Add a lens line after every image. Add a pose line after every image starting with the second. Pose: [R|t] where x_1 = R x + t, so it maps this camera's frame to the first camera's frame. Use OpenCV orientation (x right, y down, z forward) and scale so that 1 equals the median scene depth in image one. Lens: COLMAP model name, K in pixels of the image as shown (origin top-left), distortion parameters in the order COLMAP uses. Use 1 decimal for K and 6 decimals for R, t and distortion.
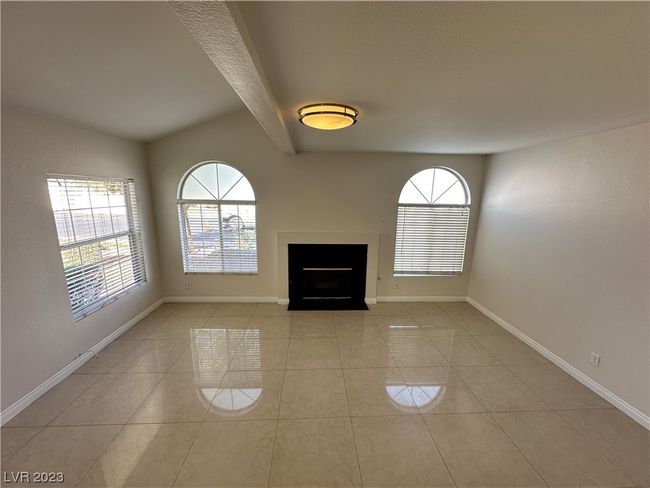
lens RADIAL K [[259.2, 0, 327.0], [0, 259.2, 246.3], [0, 0, 1]] dist [-0.006654, 0.001730]
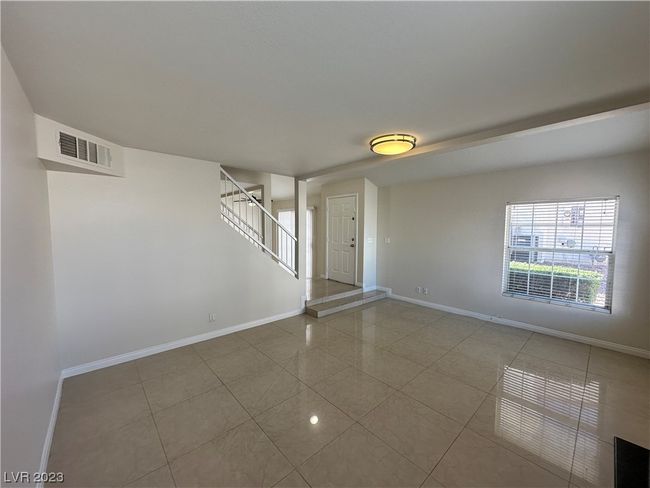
lens RADIAL K [[259.2, 0, 324.3], [0, 259.2, 245.5], [0, 0, 1]] dist [-0.006654, 0.001730]
pose [[-0.775124, 0.024608, -0.631329, 0.548763], [-0.156919, 0.960433, 0.230096, -0.115930], [0.612012, 0.277421, -0.740594, 0.933879]]
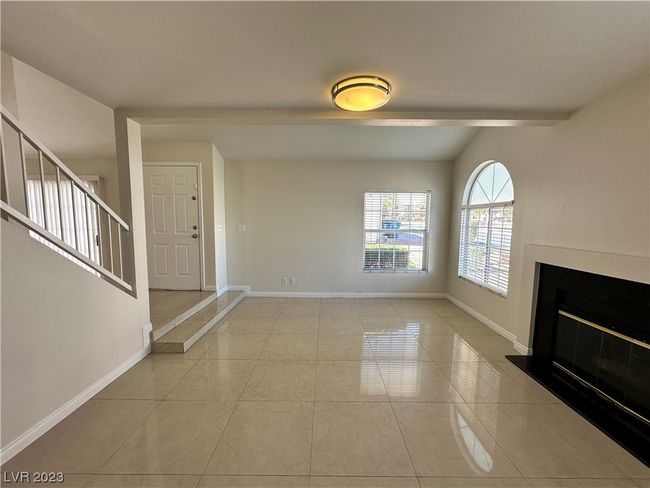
lens RADIAL K [[259.2, 0, 325.1], [0, 259.2, 244.5], [0, 0, 1]] dist [-0.006654, 0.001730]
pose [[-0.050901, 0.077720, -0.995675, 0.519448], [-0.232211, 0.968723, 0.087487, 0.015451], [0.971333, 0.235660, -0.031262, 0.499123]]
